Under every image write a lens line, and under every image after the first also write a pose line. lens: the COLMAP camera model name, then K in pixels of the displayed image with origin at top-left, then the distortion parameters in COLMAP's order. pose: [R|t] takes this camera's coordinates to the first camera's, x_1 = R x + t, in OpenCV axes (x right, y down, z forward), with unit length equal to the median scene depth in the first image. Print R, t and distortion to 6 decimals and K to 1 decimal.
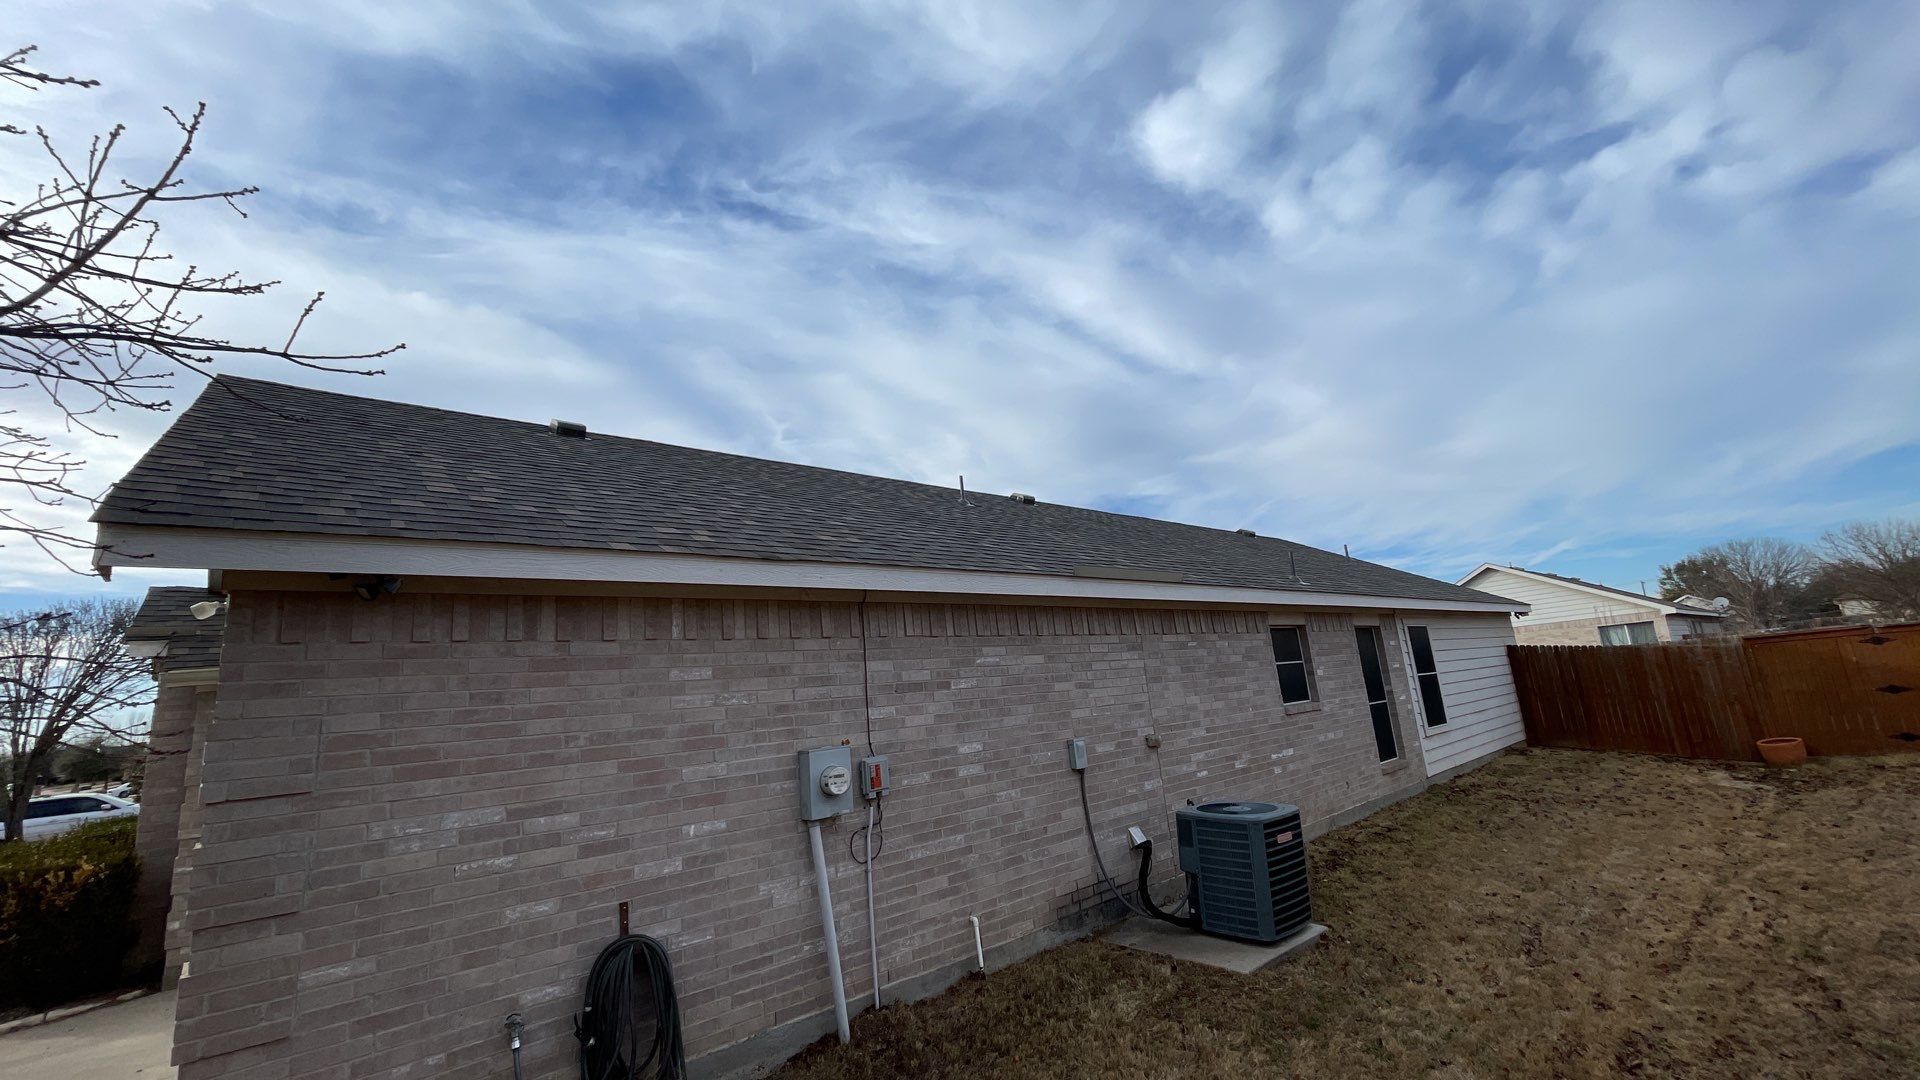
lens RADIAL K [[769.4, 0, 952.7], [0, 769.4, 545.1], [0, 0, 1]] dist [-0.011374, -0.002036]
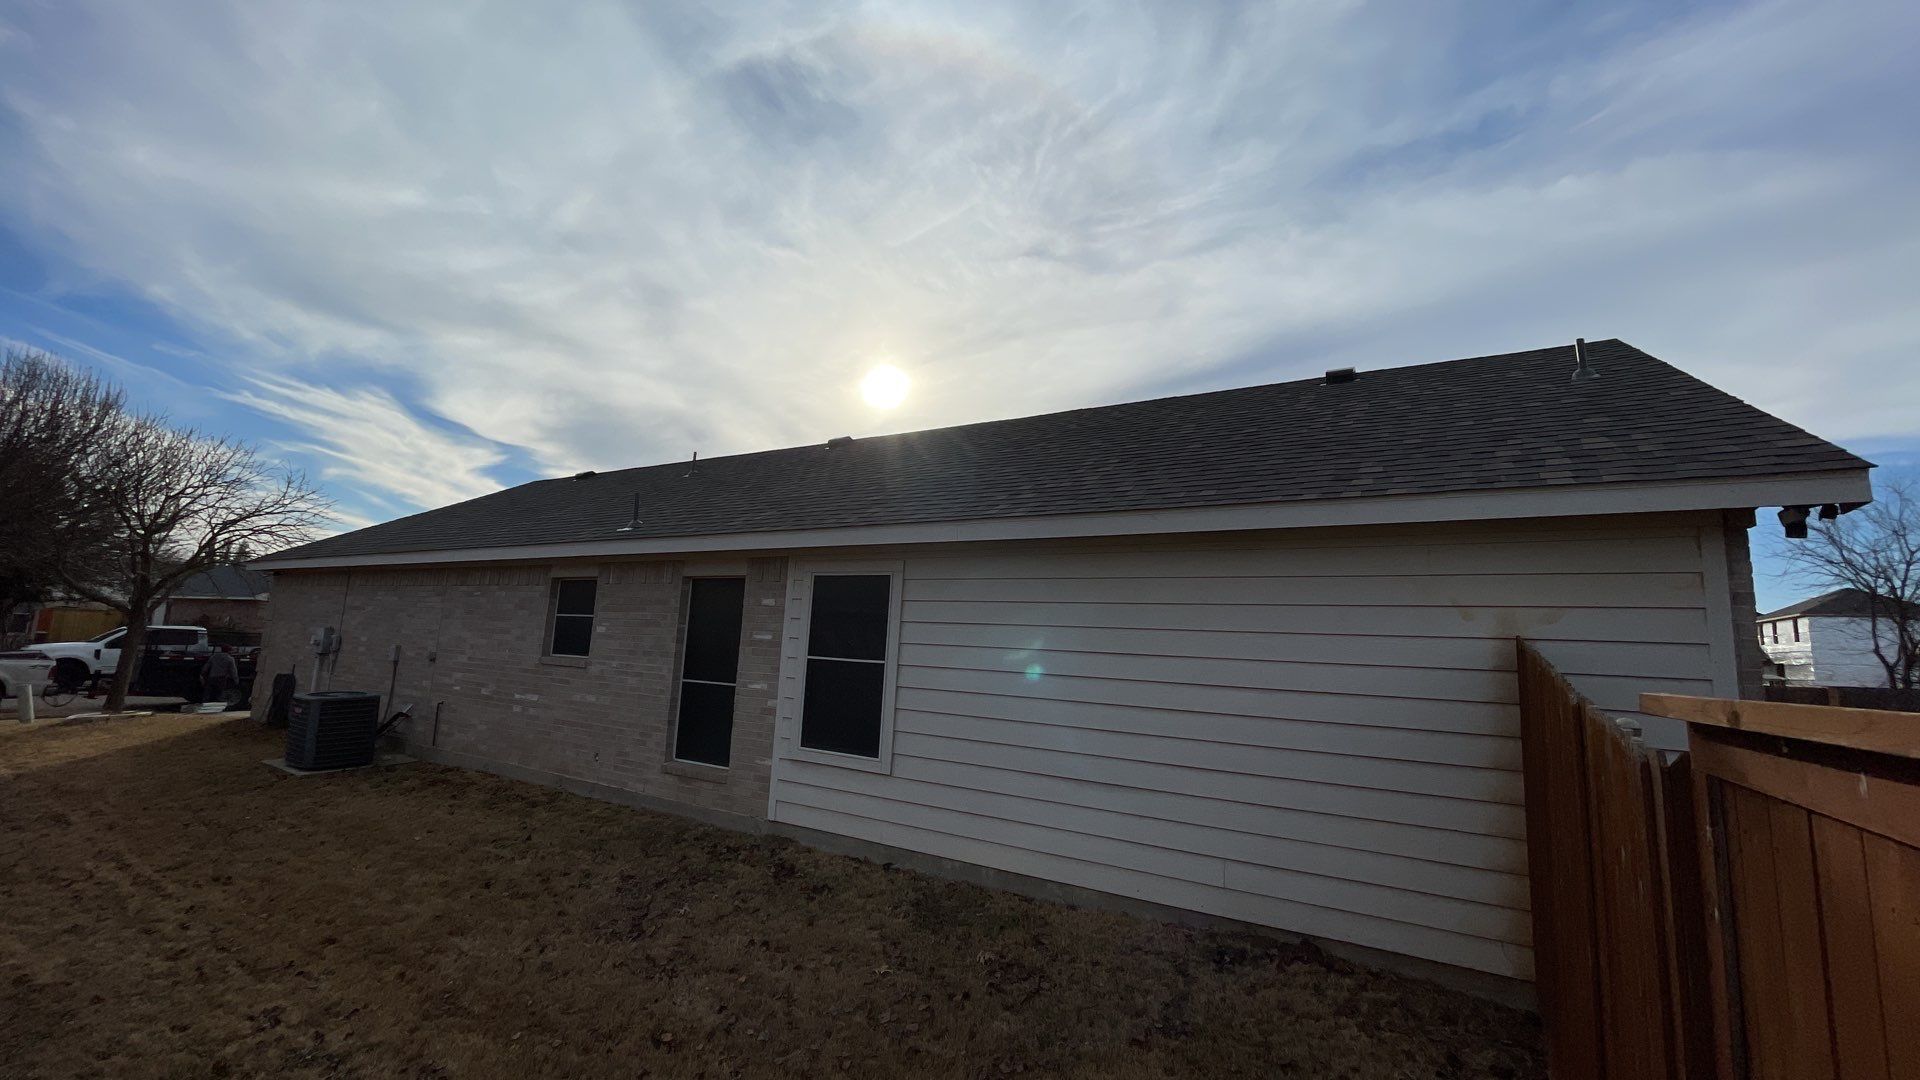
lens RADIAL K [[769.4, 0, 955.4], [0, 769.4, 539.0], [0, 0, 1]] dist [-0.011374, -0.002036]
pose [[0.294442, -0.052384, -0.954233, 1.781591], [0.108247, 0.993899, -0.021160, 0.150900], [0.949519, -0.097062, 0.298316, 1.376100]]
